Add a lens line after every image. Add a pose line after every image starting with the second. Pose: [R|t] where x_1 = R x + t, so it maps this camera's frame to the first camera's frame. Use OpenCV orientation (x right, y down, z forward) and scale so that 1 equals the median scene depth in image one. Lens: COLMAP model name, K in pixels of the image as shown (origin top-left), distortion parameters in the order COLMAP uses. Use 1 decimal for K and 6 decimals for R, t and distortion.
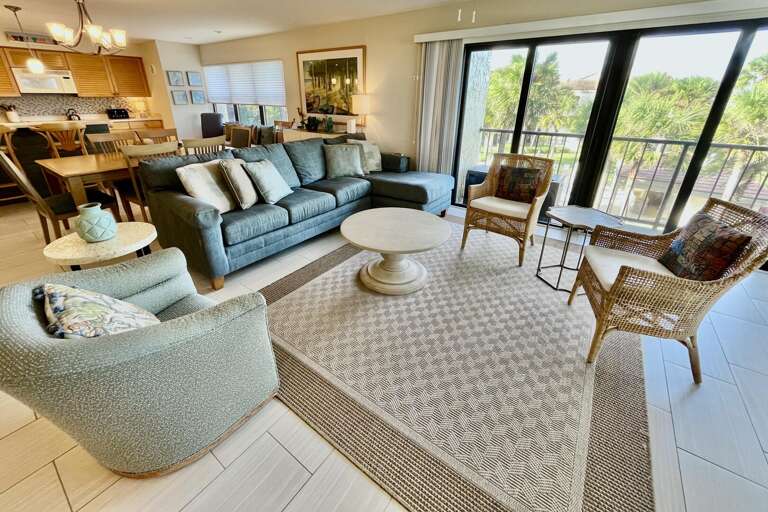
lens RADIAL K [[311.5, 0, 378.0], [0, 311.5, 226.6], [0, 0, 1]] dist [-0.006859, 0.000888]
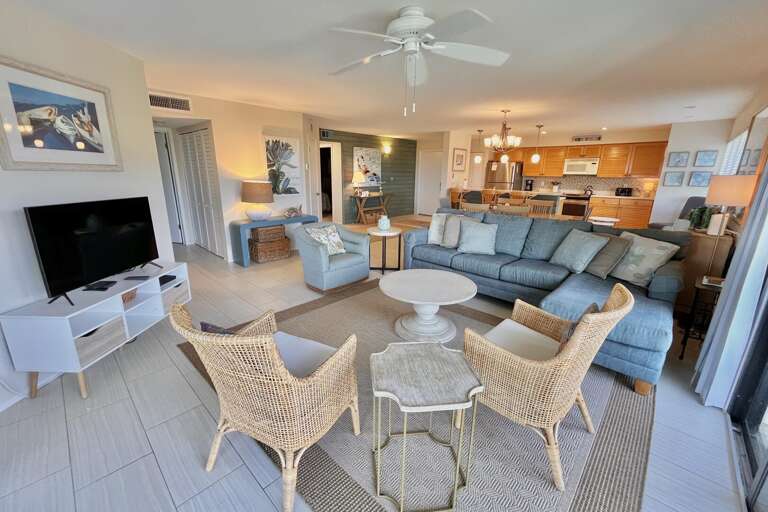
lens RADIAL K [[311.5, 0, 380.2], [0, 311.5, 260.2], [0, 0, 1]] dist [-0.006859, 0.000888]
pose [[-0.128264, 0.257651, -0.957687, 0.497438], [-0.391784, 0.873953, 0.287596, -0.133907], [0.911073, 0.412094, -0.011153, 0.331826]]
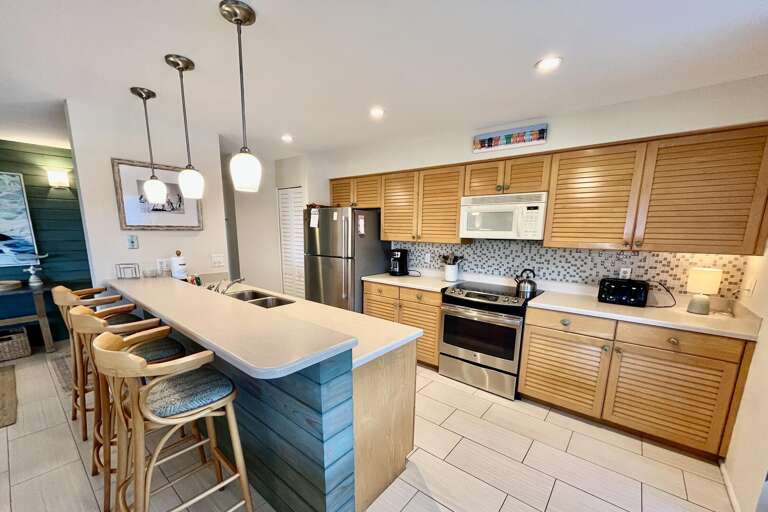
lens RADIAL K [[311.5, 0, 380.8], [0, 311.5, 291.0], [0, 0, 1]] dist [-0.006859, 0.000888]
pose [[-0.060301, 0.181548, -0.981531, -0.504975], [-0.396874, 0.897895, 0.190461, -0.358489], [0.915890, 0.401029, 0.017908, 0.811094]]
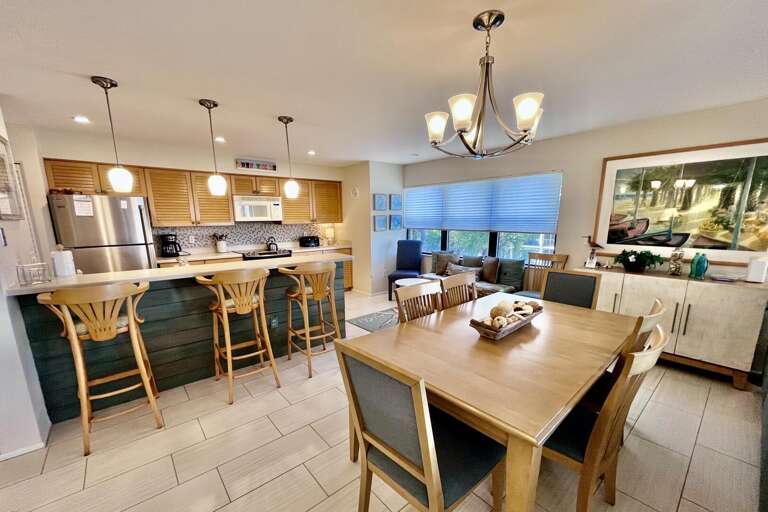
lens RADIAL K [[311.5, 0, 378.8], [0, 311.5, 281.7], [0, 0, 1]] dist [-0.006859, 0.000888]
pose [[0.969647, 0.028763, -0.242812, -0.481204], [-0.075061, 0.980123, -0.183643, -0.115836], [0.232703, 0.196295, 0.952532, 0.248559]]
